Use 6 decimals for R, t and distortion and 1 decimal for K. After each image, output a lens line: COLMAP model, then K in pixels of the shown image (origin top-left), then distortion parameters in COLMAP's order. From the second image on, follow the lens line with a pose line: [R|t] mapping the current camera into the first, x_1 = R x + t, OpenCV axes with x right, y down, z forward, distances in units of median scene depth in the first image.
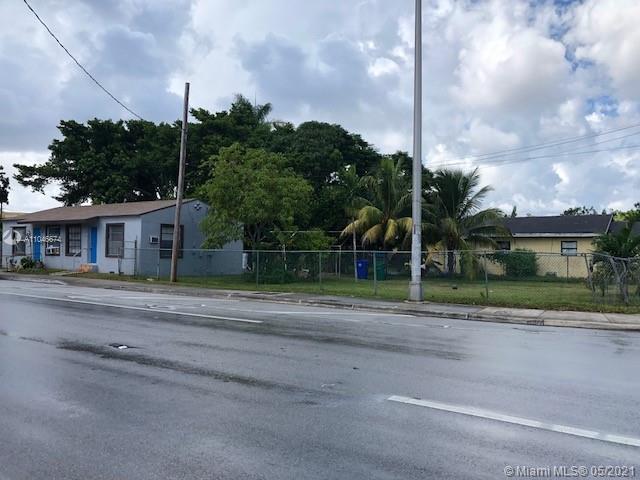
lens RADIAL K [[514.6, 0, 321.7], [0, 514.6, 237.3], [0, 0, 1]] dist [0.006357, 0.011380]
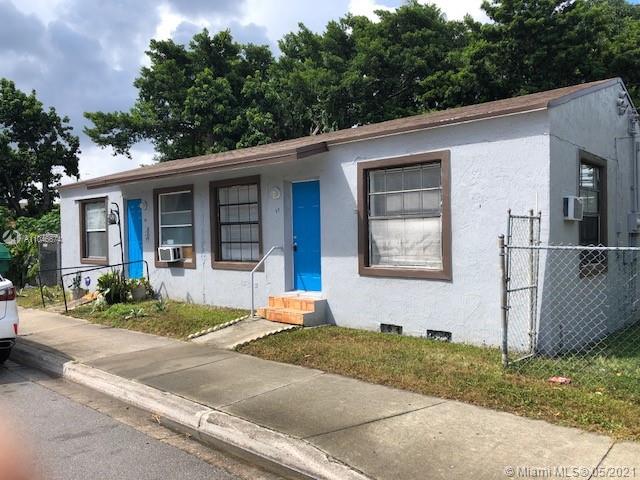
lens RADIAL K [[514.6, 0, 318.8], [0, 514.6, 242.9], [0, 0, 1]] dist [0.006357, 0.011380]
pose [[0.991347, -0.023231, -0.129196, -0.248469], [0.027716, 0.999070, 0.033026, 0.005696], [0.128309, -0.036321, 0.991069, 0.430843]]
